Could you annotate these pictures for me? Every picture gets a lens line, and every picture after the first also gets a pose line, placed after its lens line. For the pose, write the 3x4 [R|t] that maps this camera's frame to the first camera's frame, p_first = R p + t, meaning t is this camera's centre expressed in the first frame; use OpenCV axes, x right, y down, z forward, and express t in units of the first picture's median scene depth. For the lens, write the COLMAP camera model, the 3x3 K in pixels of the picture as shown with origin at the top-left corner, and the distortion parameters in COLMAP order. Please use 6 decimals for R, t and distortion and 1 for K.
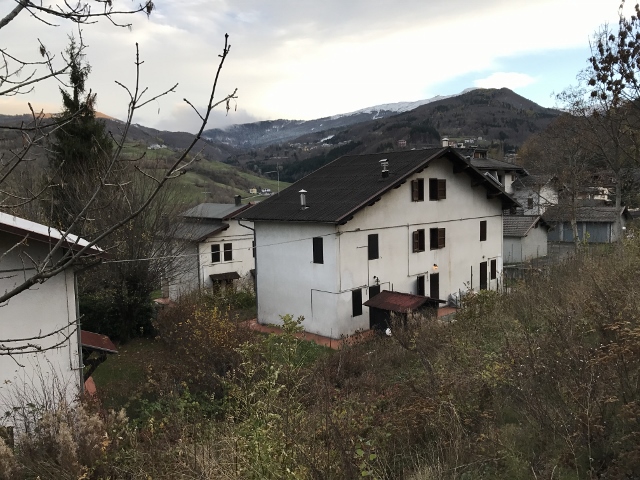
lens RADIAL K [[524.4, 0, 319.1], [0, 524.4, 234.8], [0, 0, 1]] dist [0.032608, -0.034947]
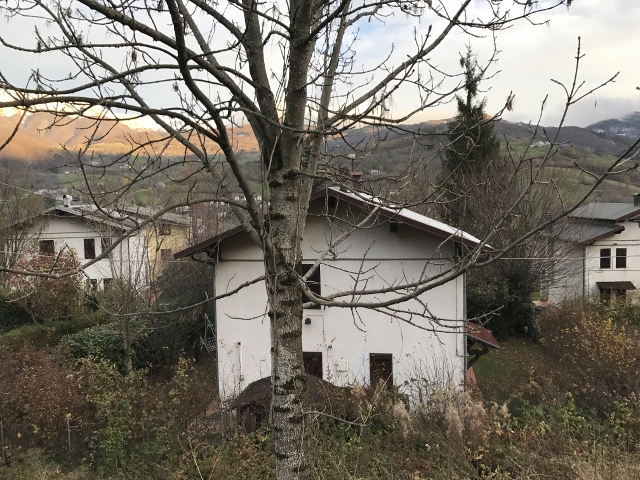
lens RADIAL K [[524.4, 0, 322.6], [0, 524.4, 235.3], [0, 0, 1]] dist [0.032608, -0.034947]
pose [[0.775189, 0.048683, -0.629851, -0.013571], [-0.046826, 0.998712, 0.019562, 0.001368], [0.629992, 0.014329, 0.776470, -0.010036]]
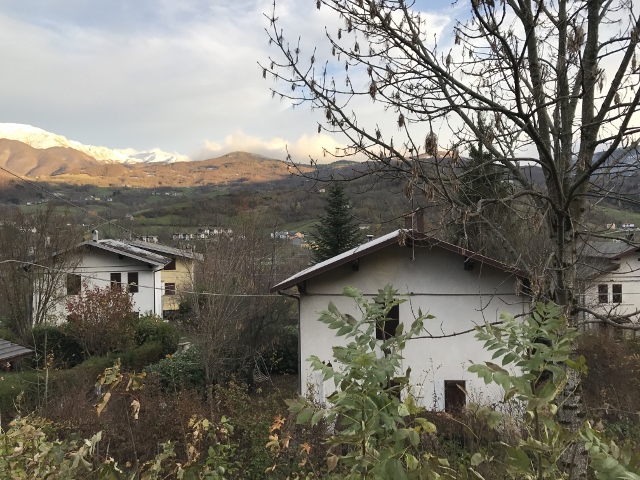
lens RADIAL K [[524.4, 0, 321.7], [0, 524.4, 234.1], [0, 0, 1]] dist [0.032608, -0.034947]
pose [[0.812097, 0.014209, -0.583350, -0.121229], [-0.053465, 0.997310, -0.050138, 0.004303], [0.581069, 0.071906, 0.810672, -0.214299]]
